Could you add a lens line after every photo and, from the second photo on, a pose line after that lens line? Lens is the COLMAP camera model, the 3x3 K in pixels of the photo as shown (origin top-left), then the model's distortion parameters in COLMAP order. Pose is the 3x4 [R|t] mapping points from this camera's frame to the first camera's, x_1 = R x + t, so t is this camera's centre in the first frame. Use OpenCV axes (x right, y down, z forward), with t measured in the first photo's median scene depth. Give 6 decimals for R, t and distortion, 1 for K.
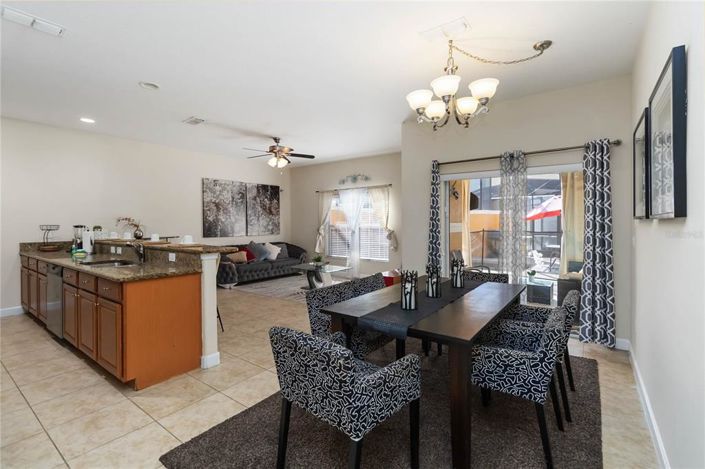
lens RADIAL K [[323.8, 0, 349.1], [0, 323.8, 229.2], [0, 0, 1]] dist [0.000101, 0.000010]
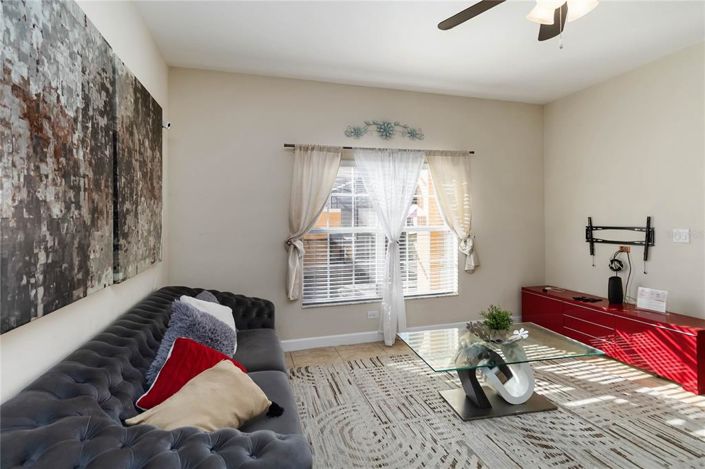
lens RADIAL K [[351.2, 0, 351.2], [0, 351.2, 222.2], [0, 0, 1]] dist [0.004070, -0.000040]
pose [[0.597182, -0.005882, 0.802084, -0.424409], [0.028754, 0.999487, -0.014078, -0.014676], [-0.801590, 0.031470, 0.597045, 0.730643]]
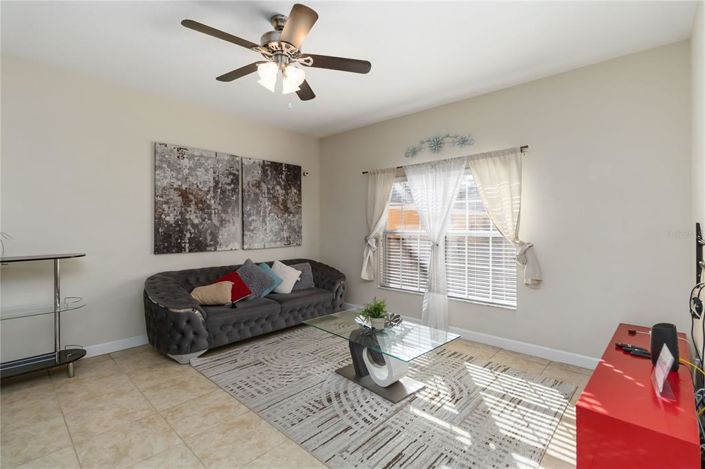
lens RADIAL K [[323.8, 0, 351.6], [0, 323.8, 227.5], [0, 0, 1]] dist [0.000101, 0.000010]
pose [[0.995108, 0.003842, -0.098720, -0.068900], [-0.005405, 0.999864, -0.015566, -0.010279], [0.098647, 0.016024, 0.994993, 0.456714]]
